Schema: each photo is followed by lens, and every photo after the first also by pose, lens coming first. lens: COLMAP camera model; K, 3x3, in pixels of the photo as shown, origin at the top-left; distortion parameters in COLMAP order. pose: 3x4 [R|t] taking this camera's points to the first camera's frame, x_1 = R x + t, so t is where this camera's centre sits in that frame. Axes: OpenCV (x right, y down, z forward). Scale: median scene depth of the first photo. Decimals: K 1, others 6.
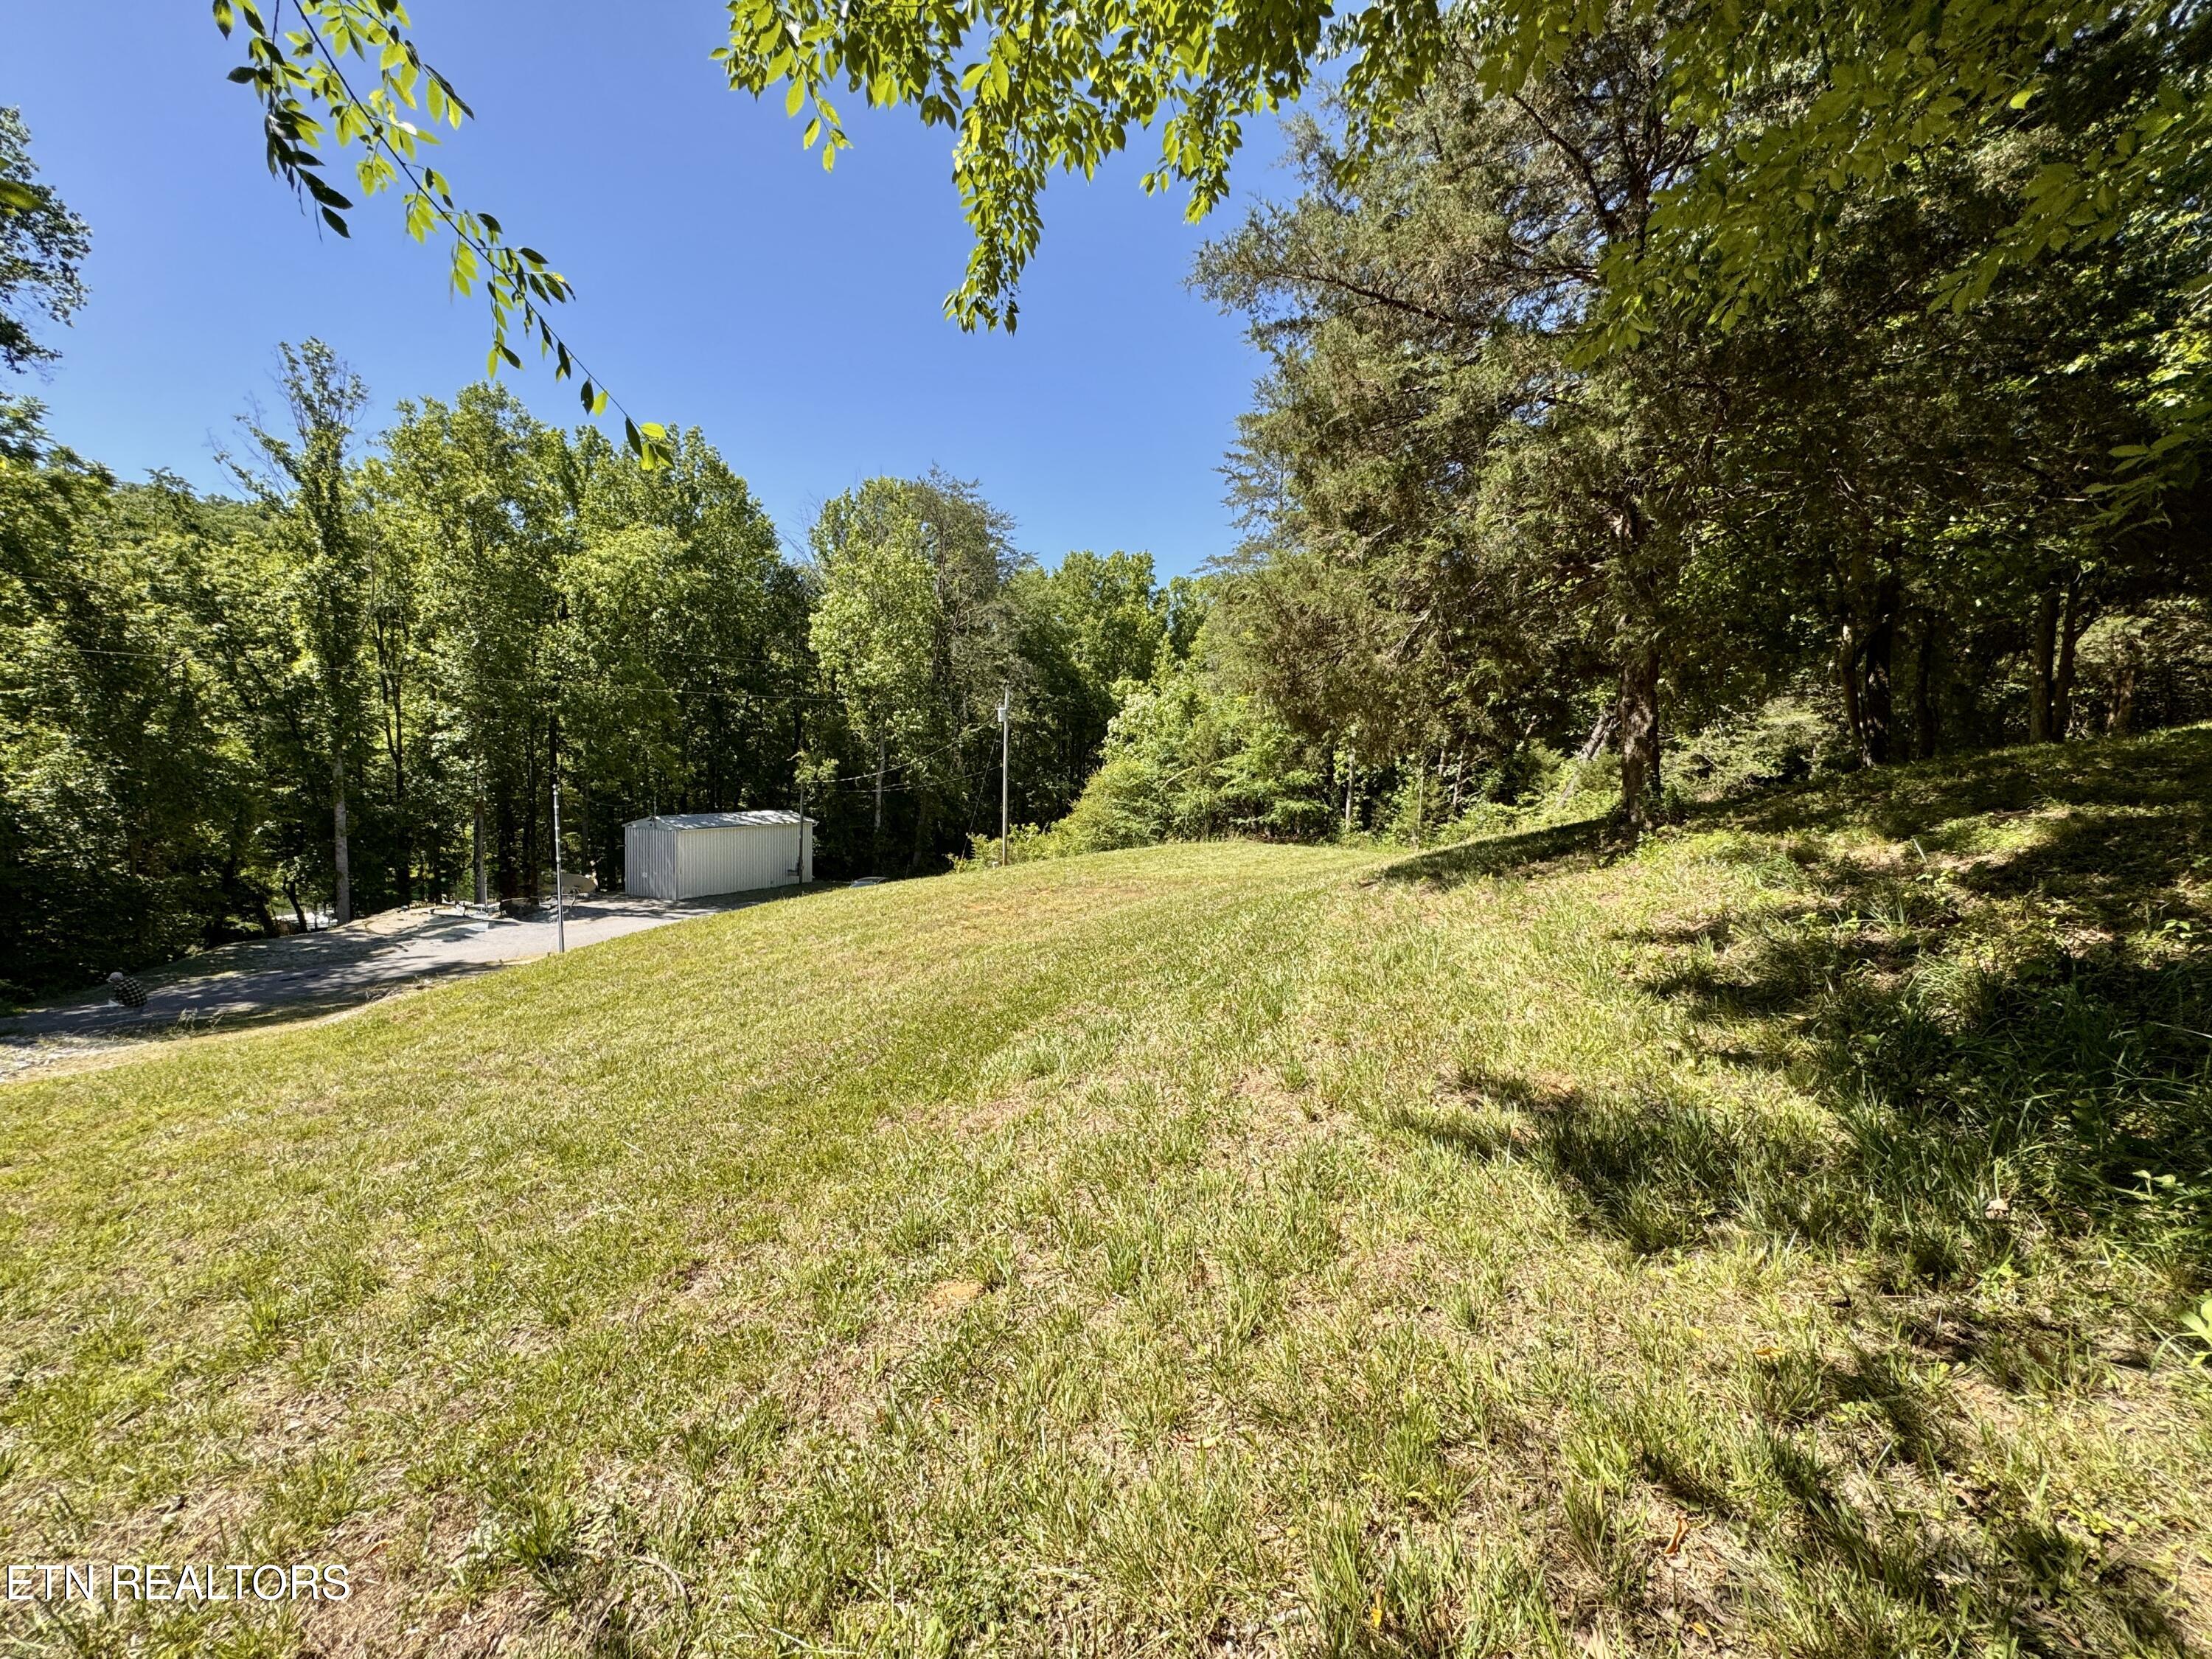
lens RADIAL K [[886.4, 0, 1112.1], [0, 886.4, 829.8], [0, 0, 1]] dist [-0.000893, -0.000141]
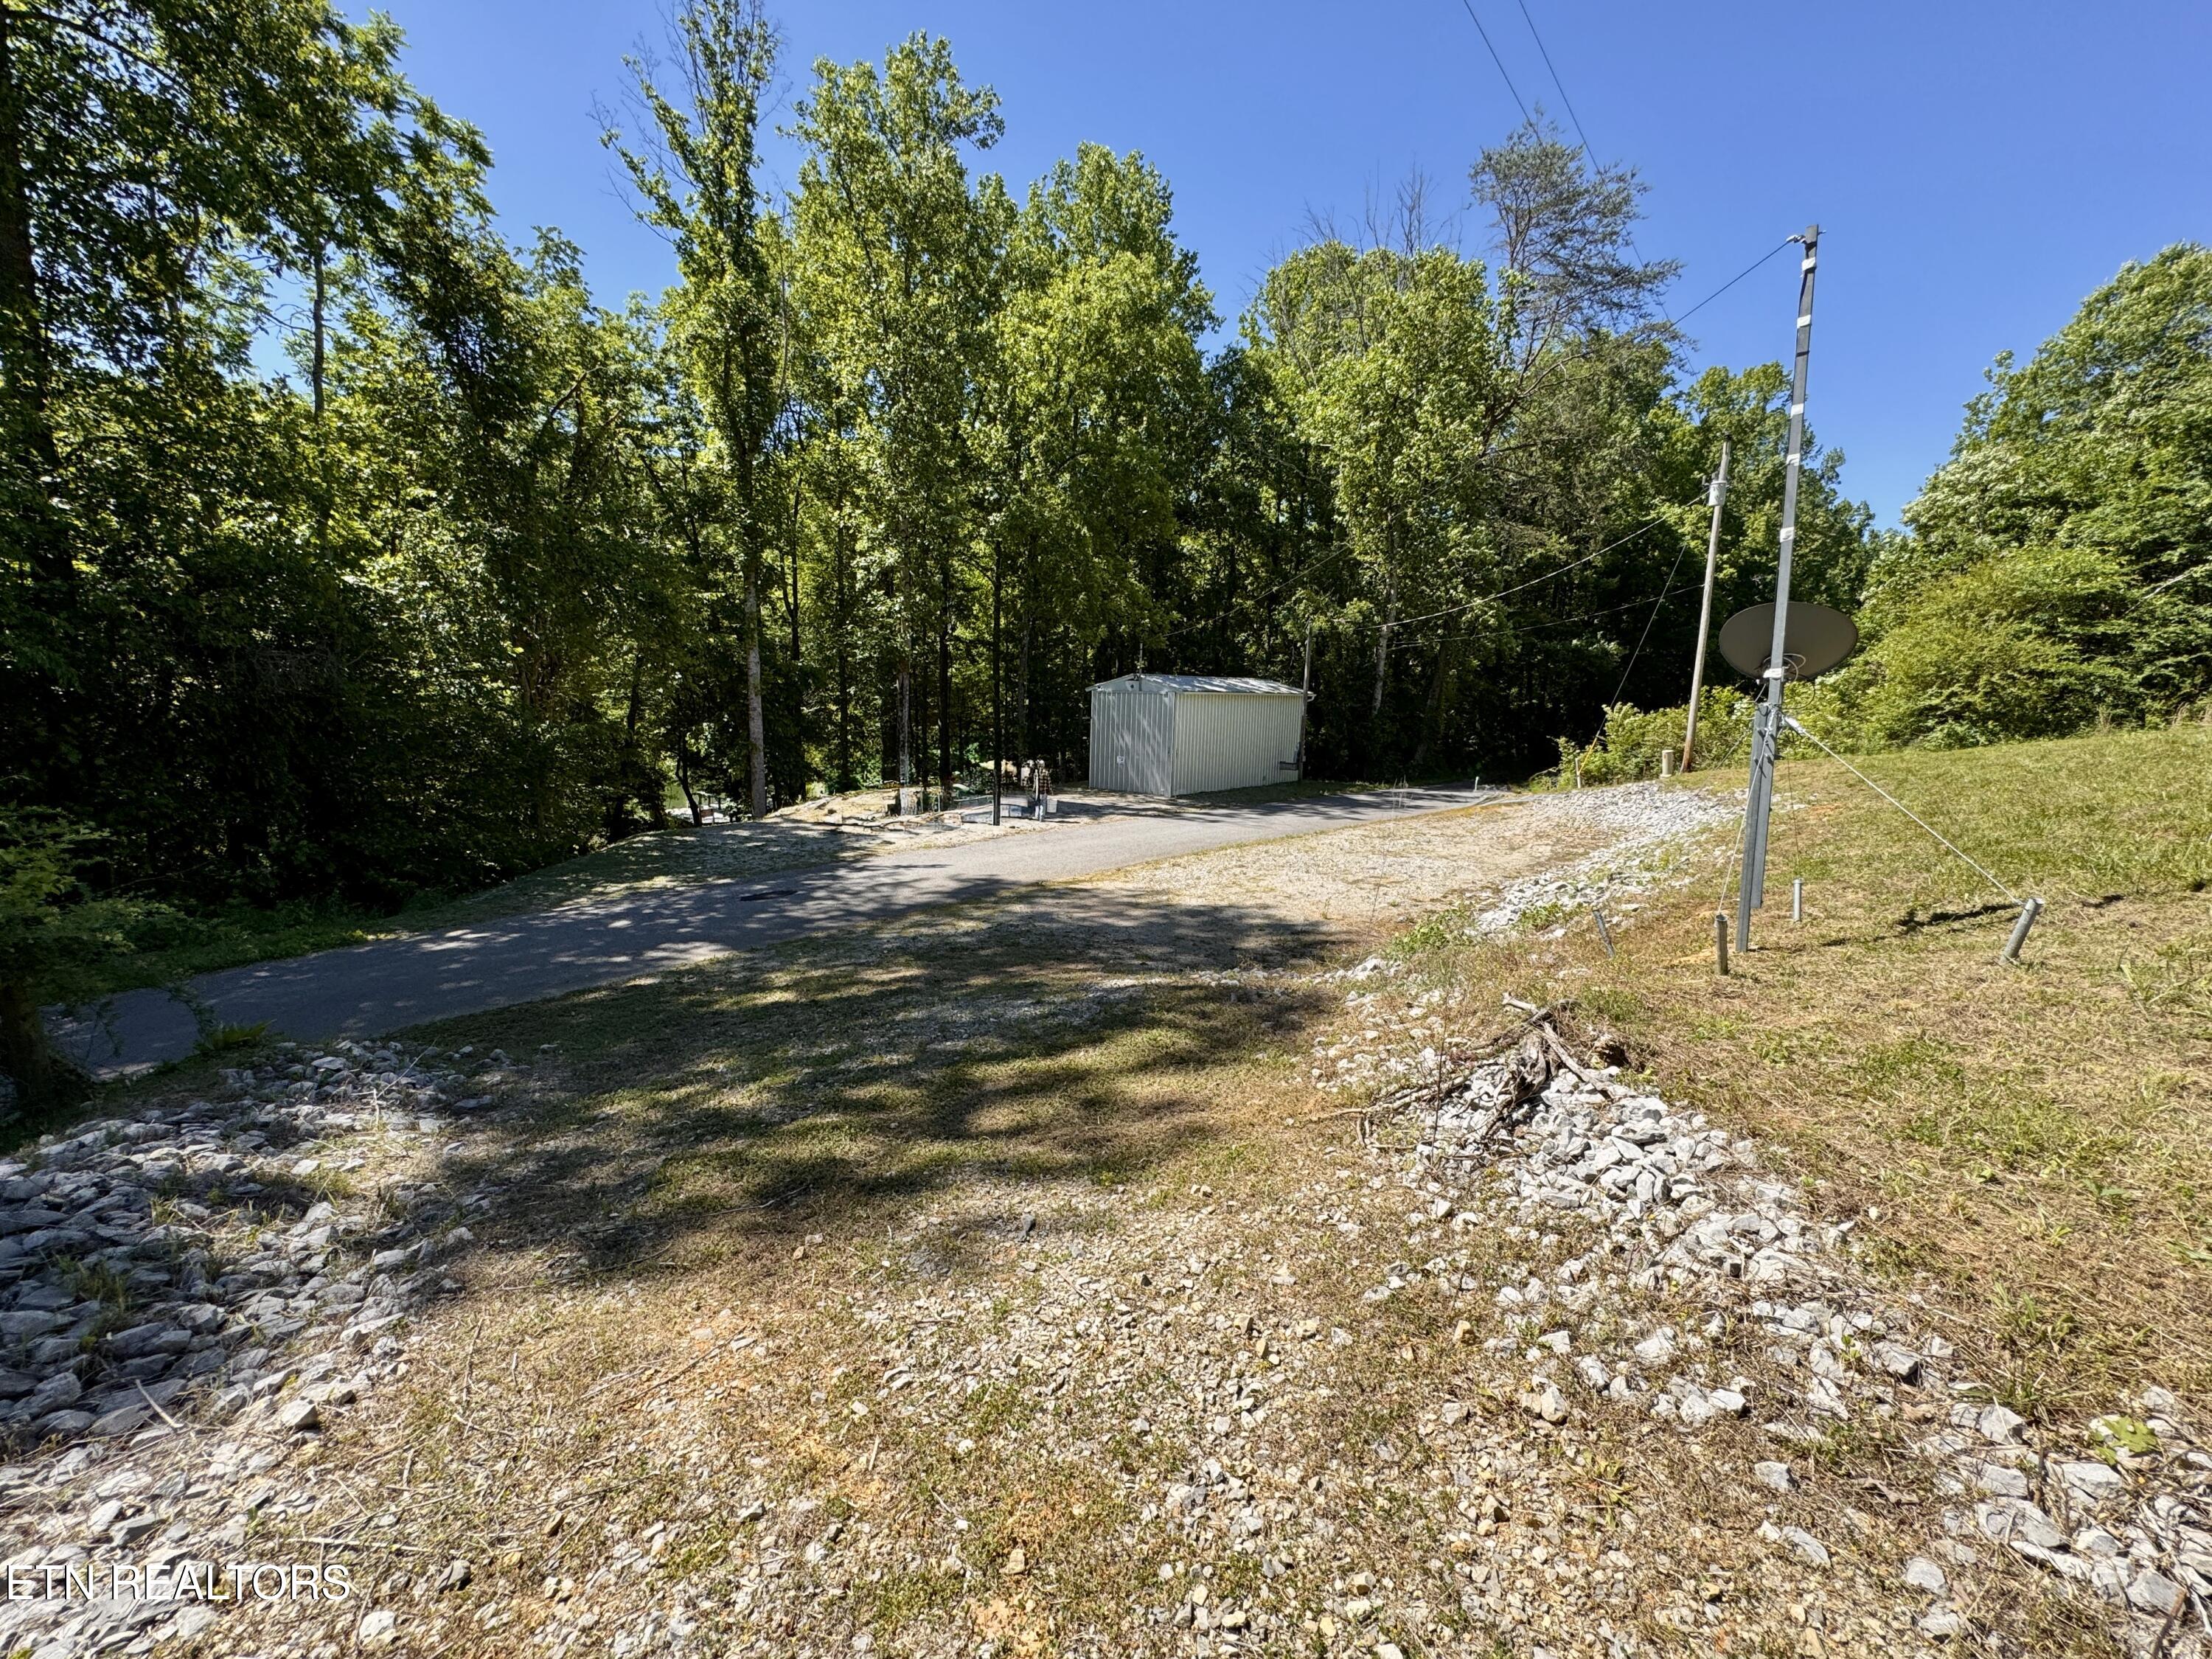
lens RADIAL K [[886.4, 0, 1099.2], [0, 886.4, 826.1], [0, 0, 1]] dist [-0.000893, -0.000141]
pose [[0.961817, 0.035644, -0.271363, -0.379688], [-0.013739, 0.996521, 0.082199, 0.049981], [0.273349, -0.075332, 0.958961, 0.351615]]
